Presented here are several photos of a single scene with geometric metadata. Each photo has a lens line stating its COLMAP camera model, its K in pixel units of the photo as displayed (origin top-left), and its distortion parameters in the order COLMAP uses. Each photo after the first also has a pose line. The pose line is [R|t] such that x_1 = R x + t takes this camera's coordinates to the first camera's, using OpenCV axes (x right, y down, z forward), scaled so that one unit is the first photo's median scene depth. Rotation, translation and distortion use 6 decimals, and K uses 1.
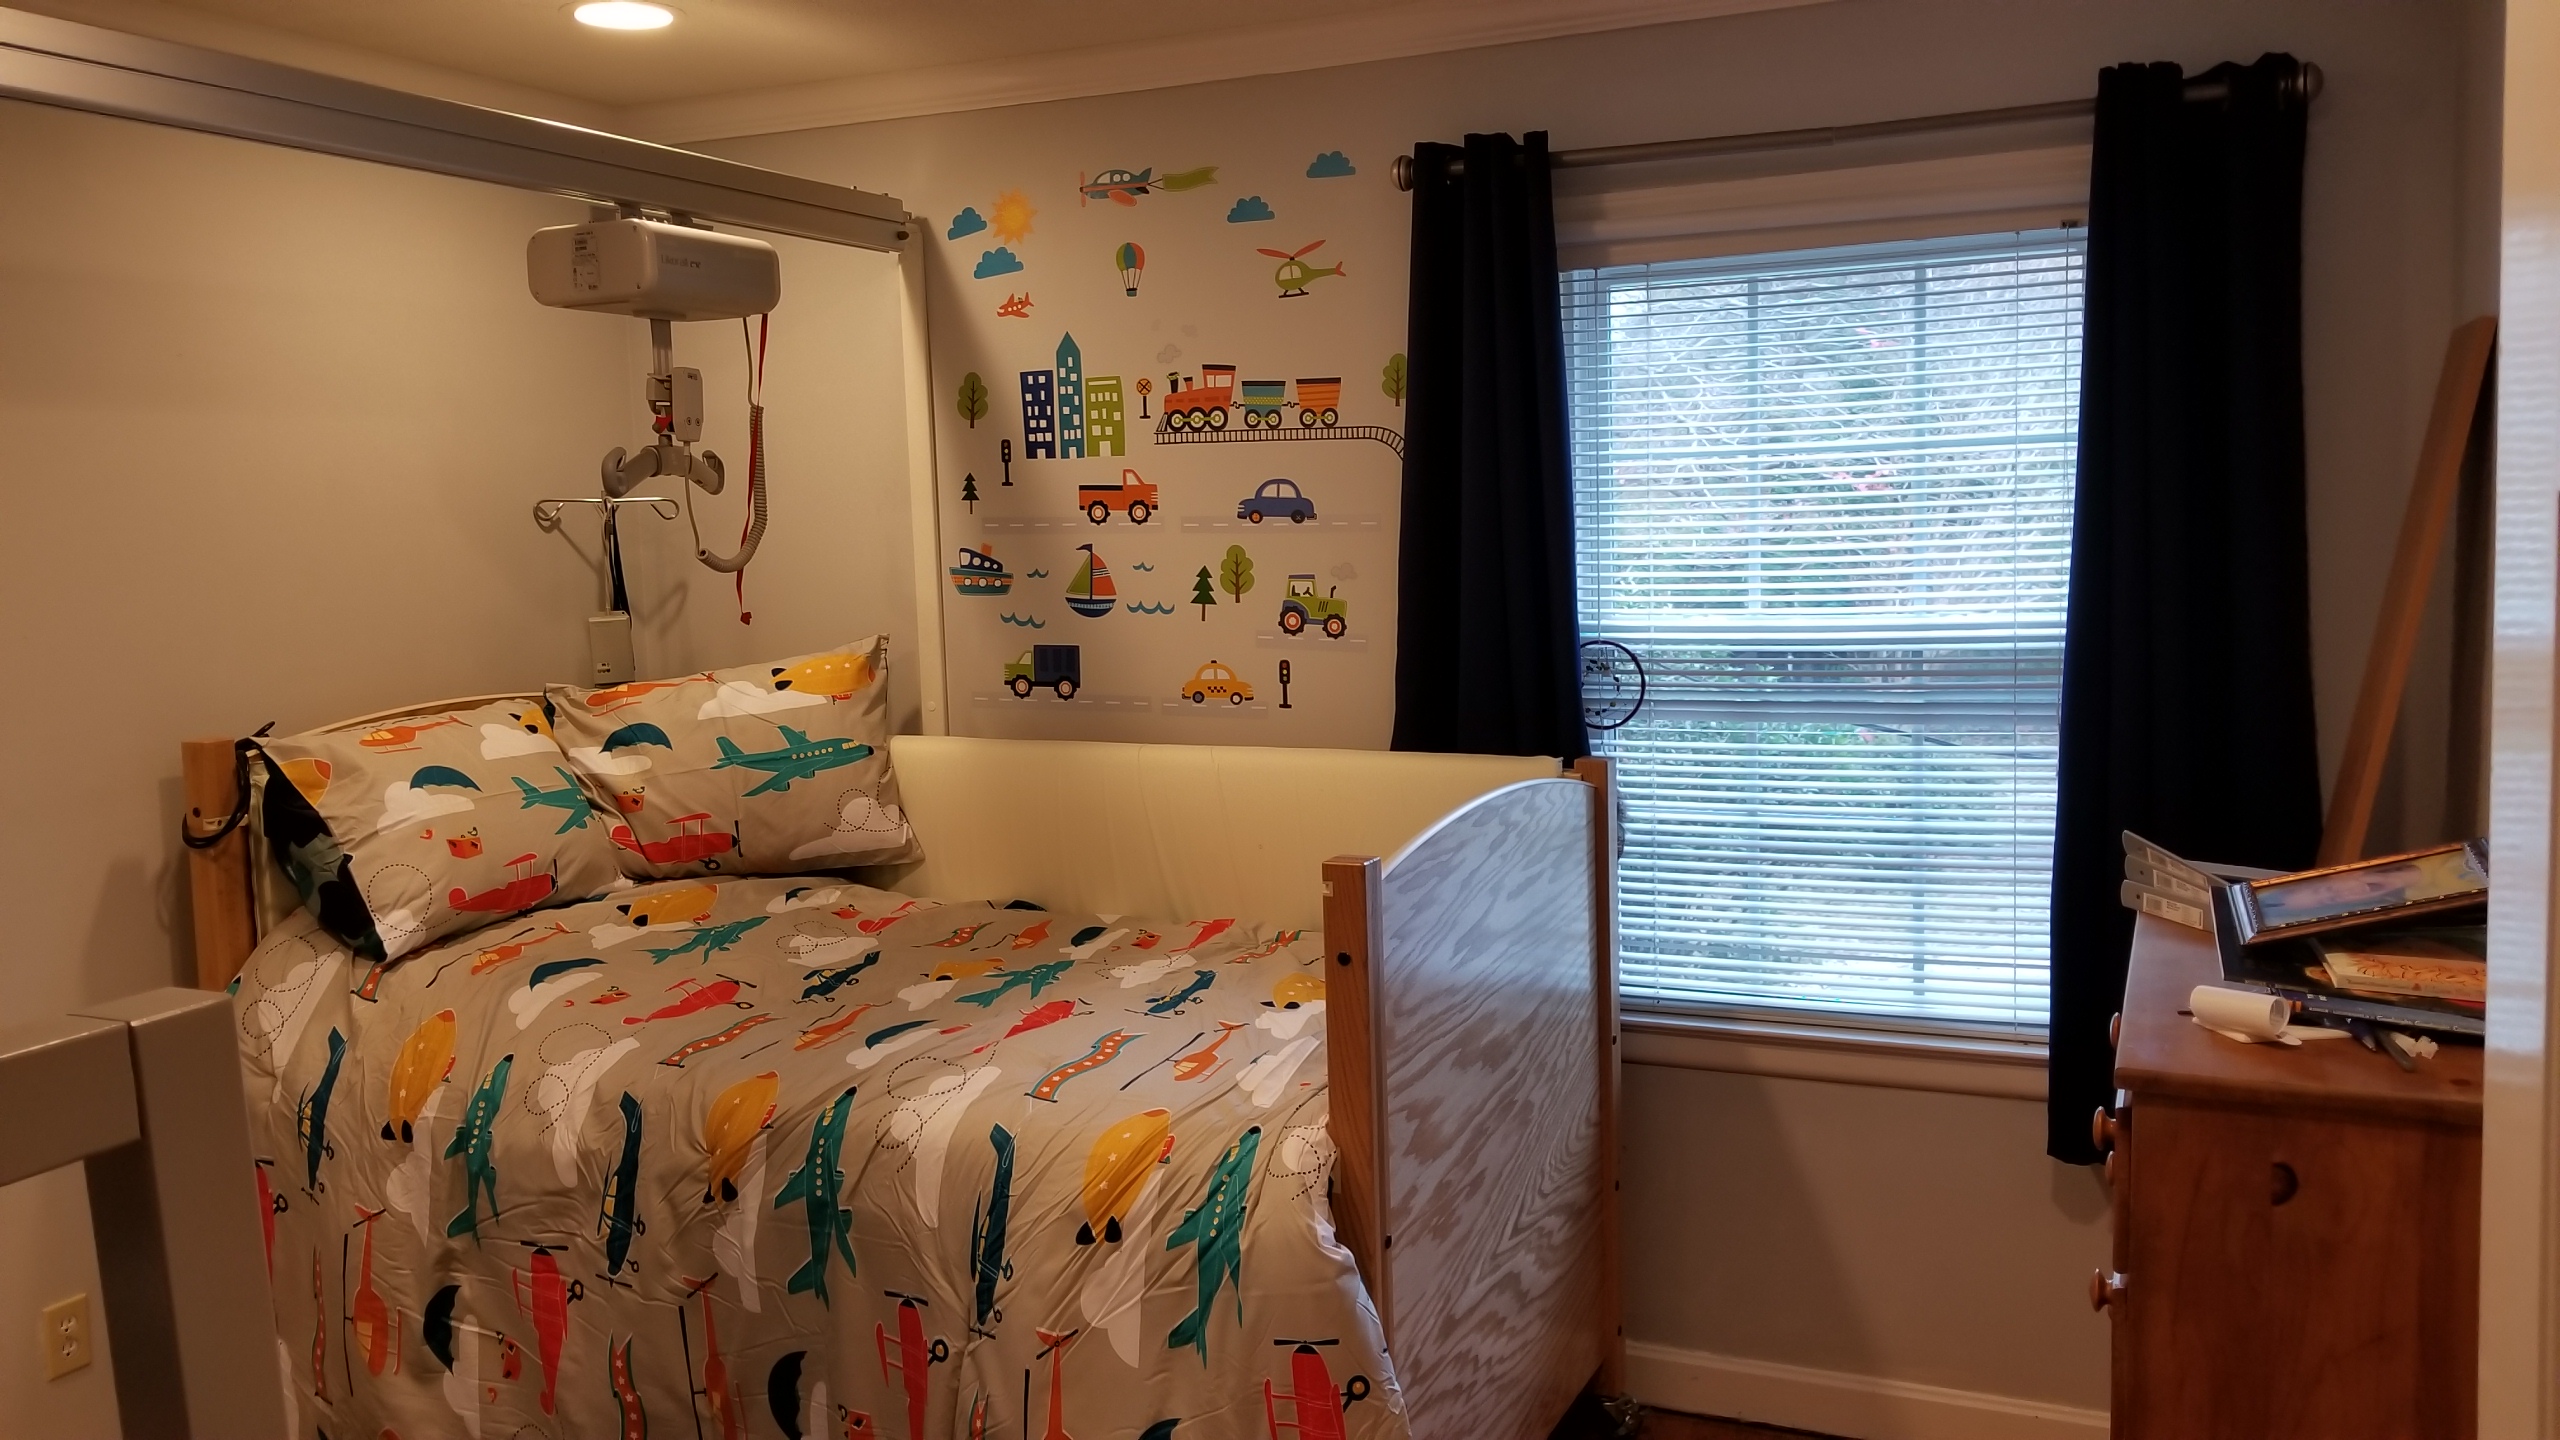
lens RADIAL K [[1925.3, 0, 1280.5], [0, 1925.3, 728.2], [0, 0, 1]] dist [0.007400, 0.002279]
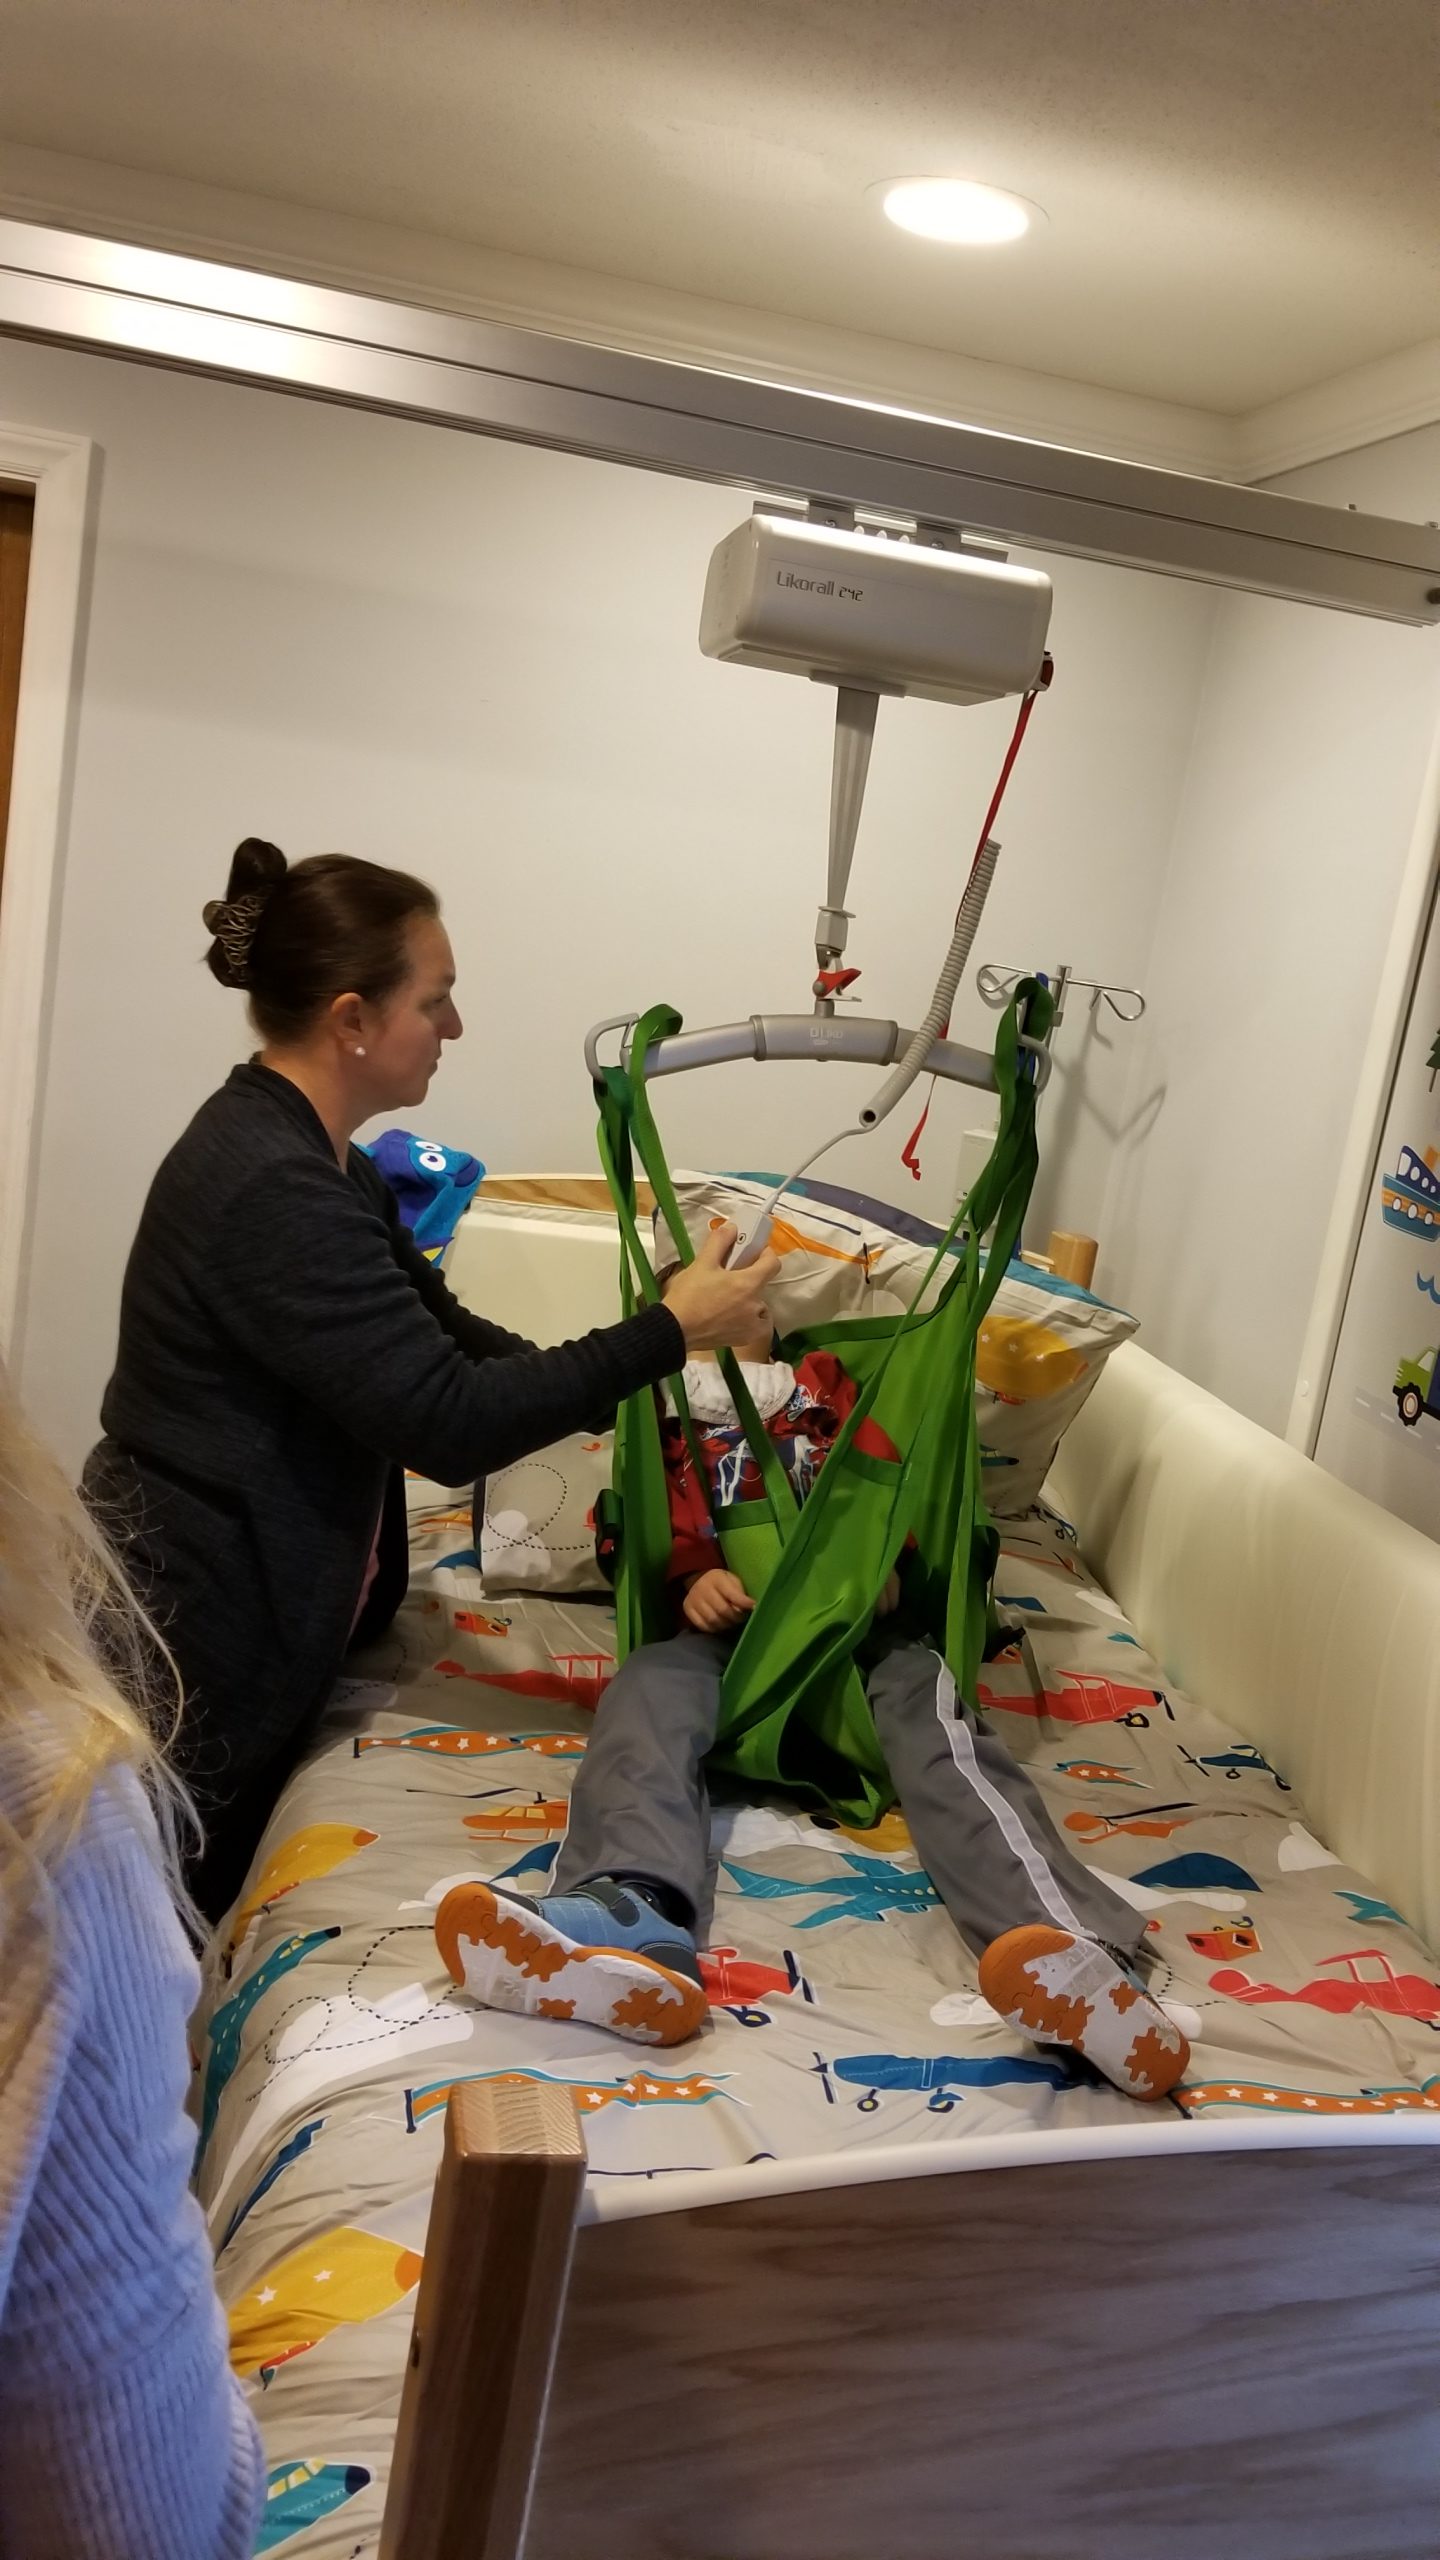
lens RADIAL K [[1925.3, 0, 719.2], [0, 1925.3, 1272.3], [0, 0, 1]] dist [0.007400, 0.002279]
pose [[0.570276, 0.261722, -0.778644, 0.211174], [-0.257961, 0.956993, 0.132740, -0.096182], [0.779898, 0.125162, 0.613265, 0.580567]]
